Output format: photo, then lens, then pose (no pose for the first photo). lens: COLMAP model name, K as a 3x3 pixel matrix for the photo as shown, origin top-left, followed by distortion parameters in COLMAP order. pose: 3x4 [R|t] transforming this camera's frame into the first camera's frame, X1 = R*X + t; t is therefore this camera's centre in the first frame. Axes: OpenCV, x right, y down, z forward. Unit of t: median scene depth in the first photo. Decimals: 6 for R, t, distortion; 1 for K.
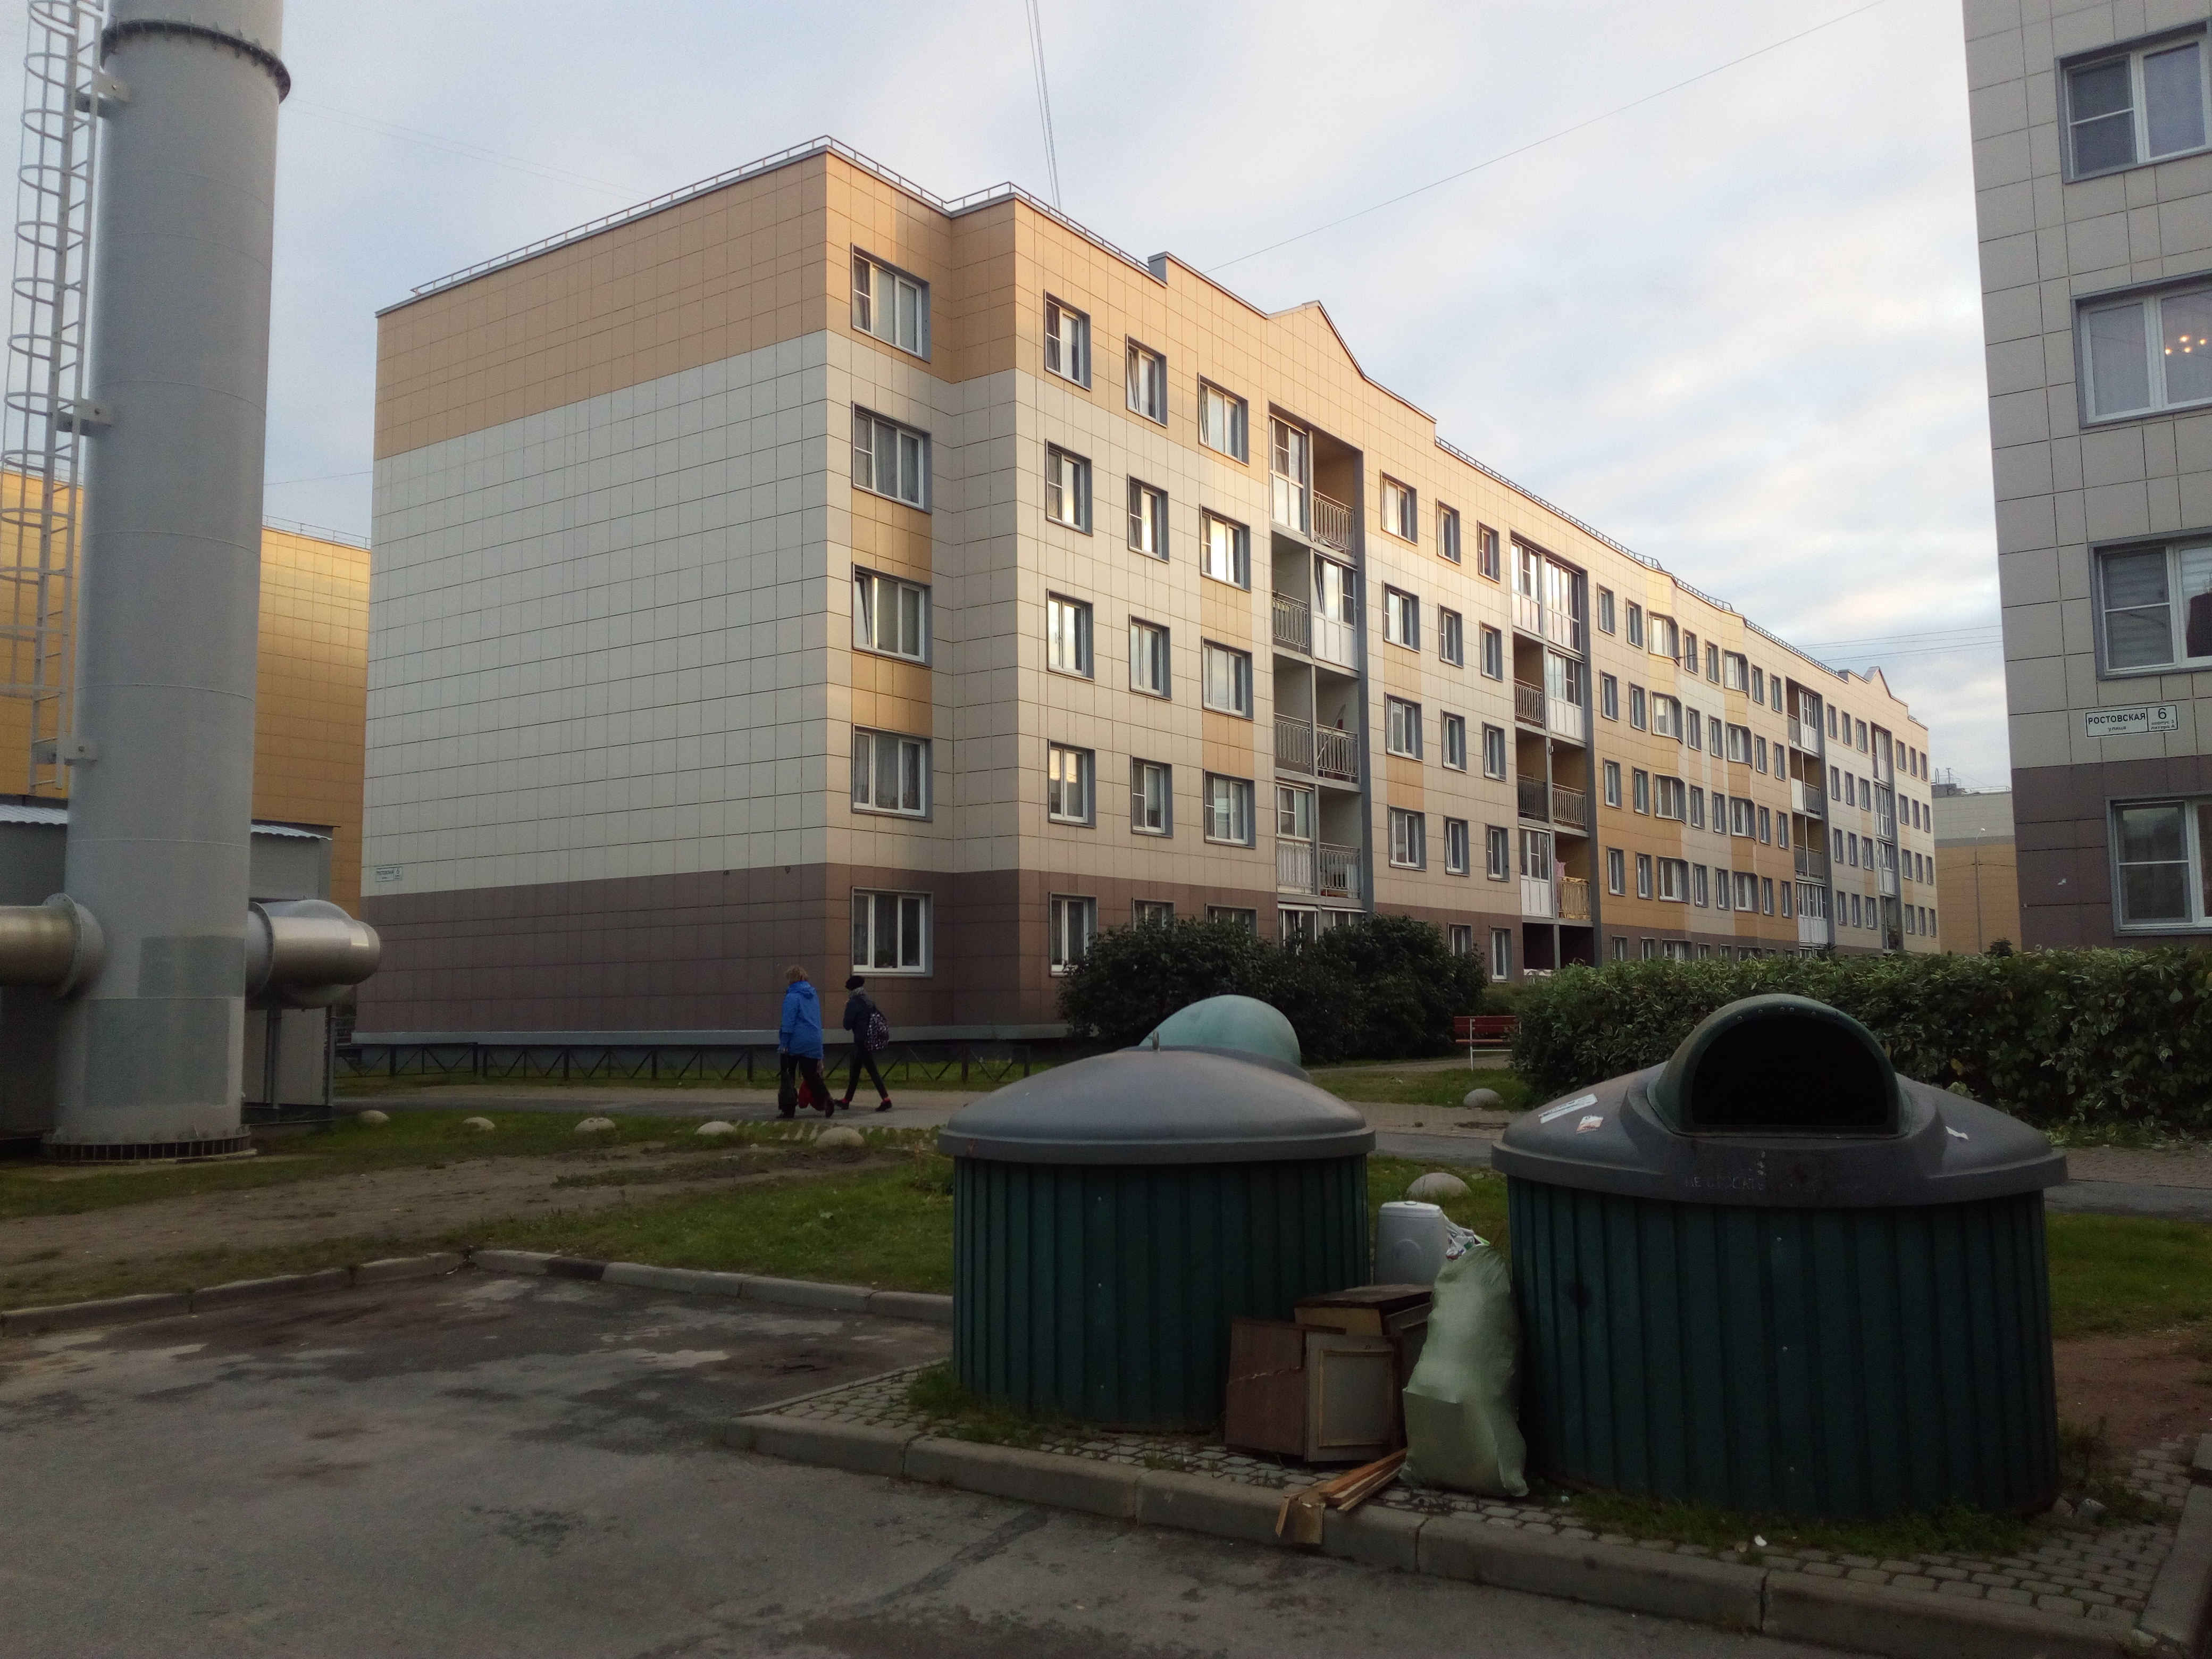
lens RADIAL K [[1787.1, 0, 1102.4], [0, 1787.1, 821.8], [0, 0, 1]] dist [0.177842, -0.239907]
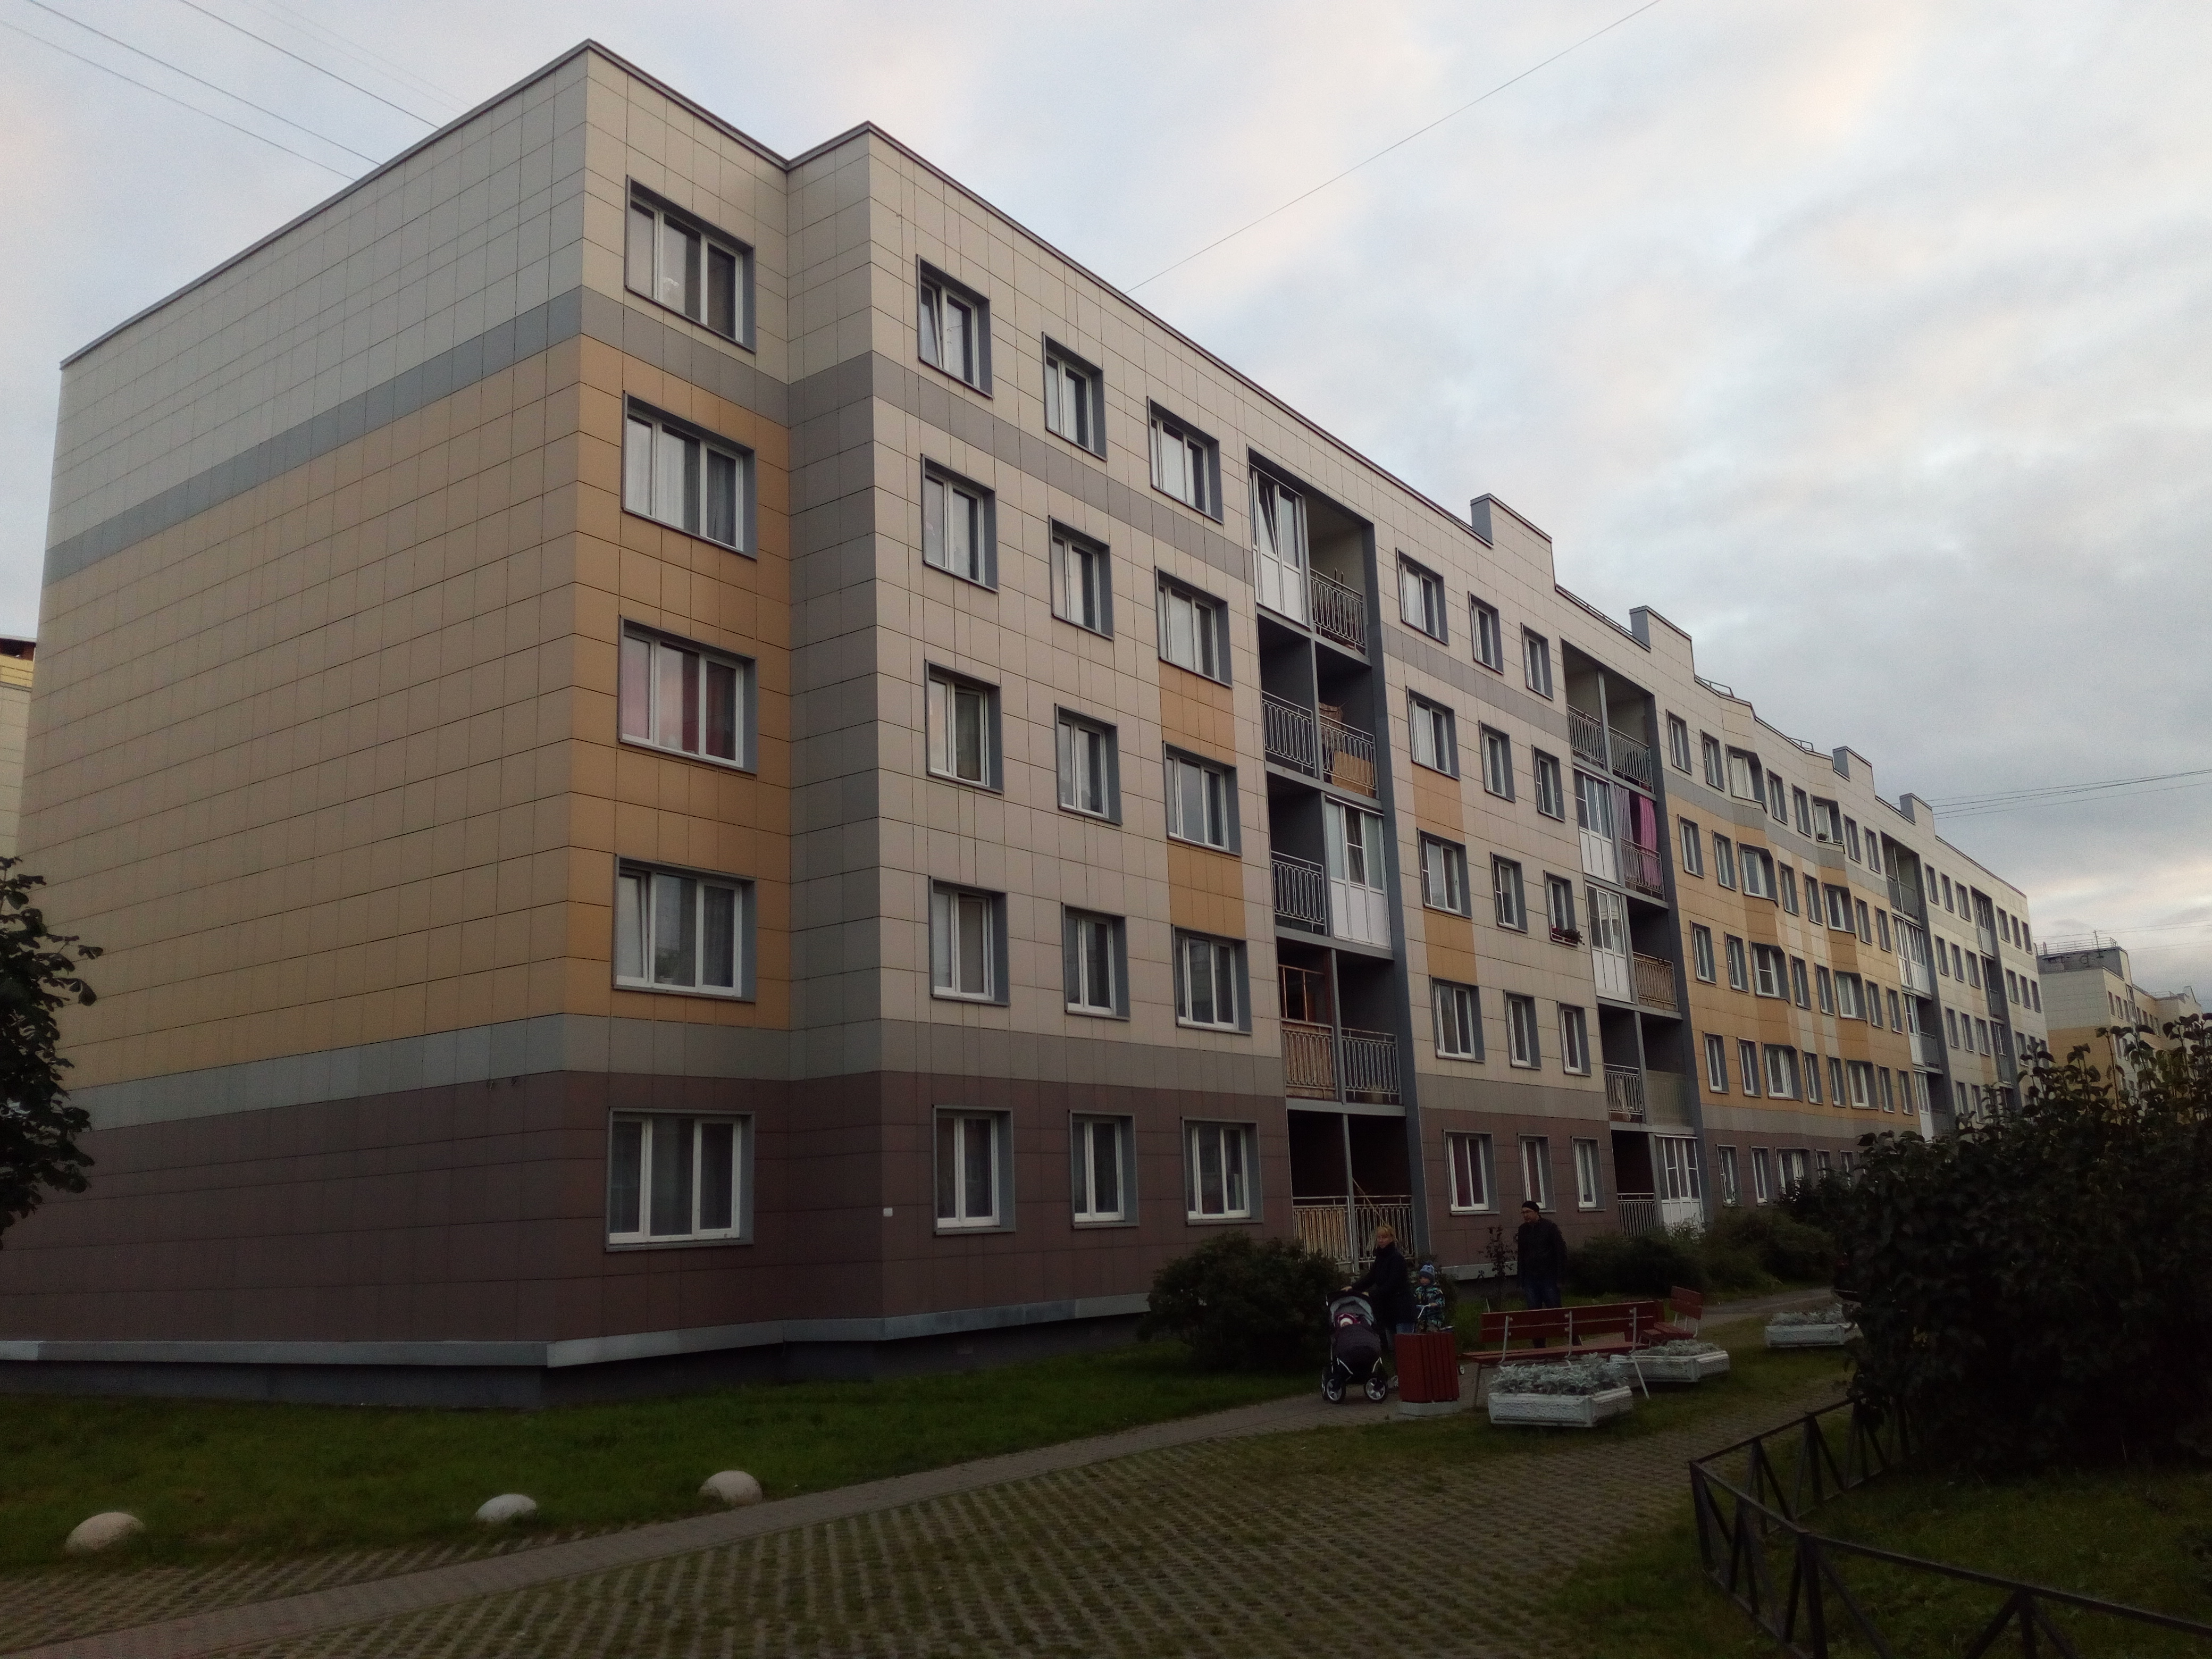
lens RADIAL K [[1787.1, 0, 1102.4], [0, 1787.1, 821.8], [0, 0, 1]] dist [0.177842, -0.239907]
pose [[0.999489, -0.029703, -0.011809, 0.037299], [0.028141, 0.992900, -0.115575, 0.011539], [0.015158, 0.115184, 0.993229, 0.274924]]
